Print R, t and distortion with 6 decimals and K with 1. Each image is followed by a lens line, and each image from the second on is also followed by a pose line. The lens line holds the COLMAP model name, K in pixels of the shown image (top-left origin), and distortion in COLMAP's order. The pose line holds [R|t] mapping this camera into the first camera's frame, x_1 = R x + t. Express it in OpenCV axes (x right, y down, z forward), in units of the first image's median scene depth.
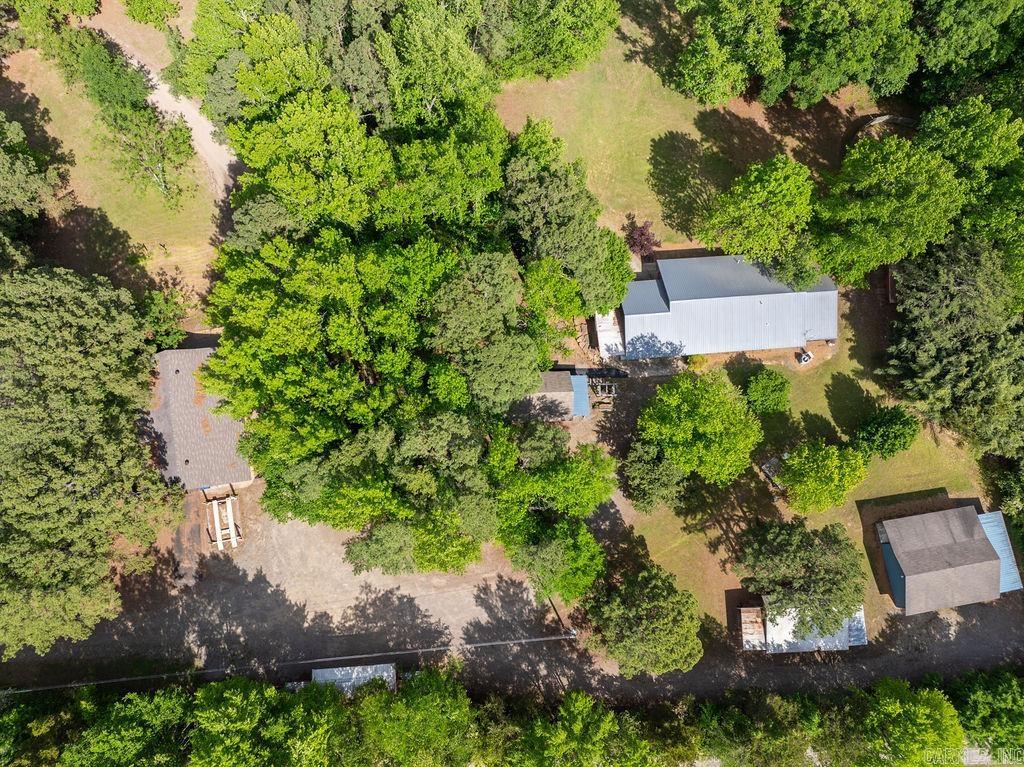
lens RADIAL K [[736.8, 0, 512.0], [0, 736.8, 383.5], [0, 0, 1]] dist [-0.038617, 0.004126]
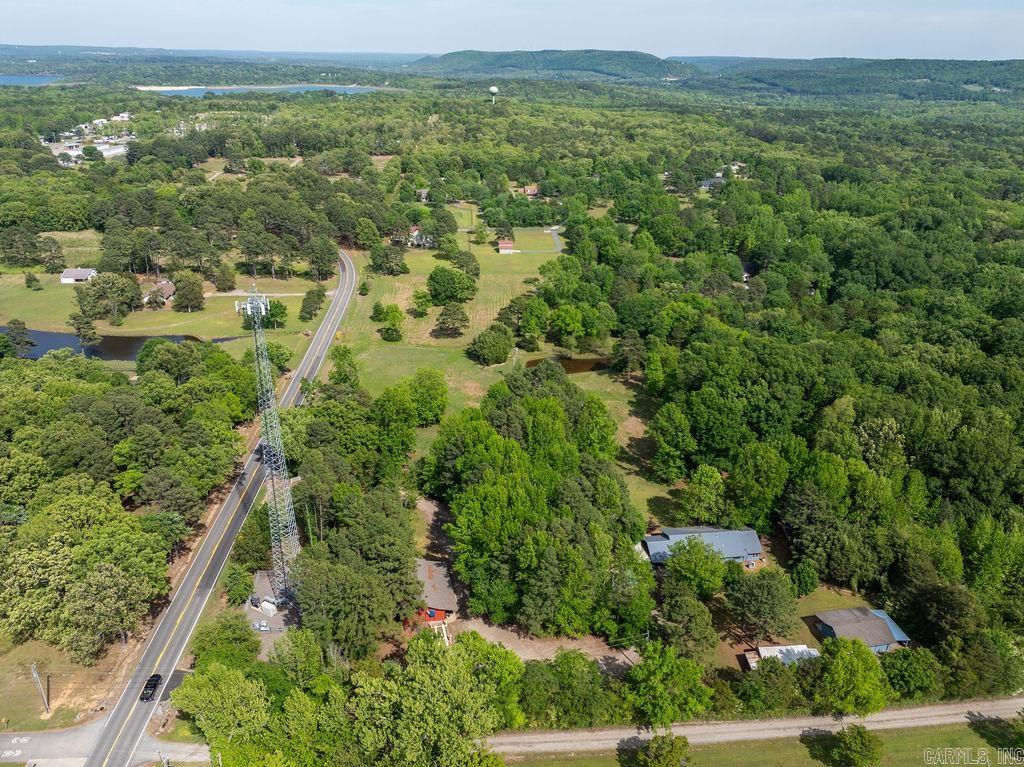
lens RADIAL K [[736.8, 0, 512.0], [0, 736.8, 383.5], [0, 0, 1]] dist [-0.038617, 0.004126]
pose [[0.998065, -0.061047, 0.011790, -0.193681], [0.046633, 0.609575, -0.791355, 1.144393], [0.041123, 0.790374, 0.611243, -0.514602]]
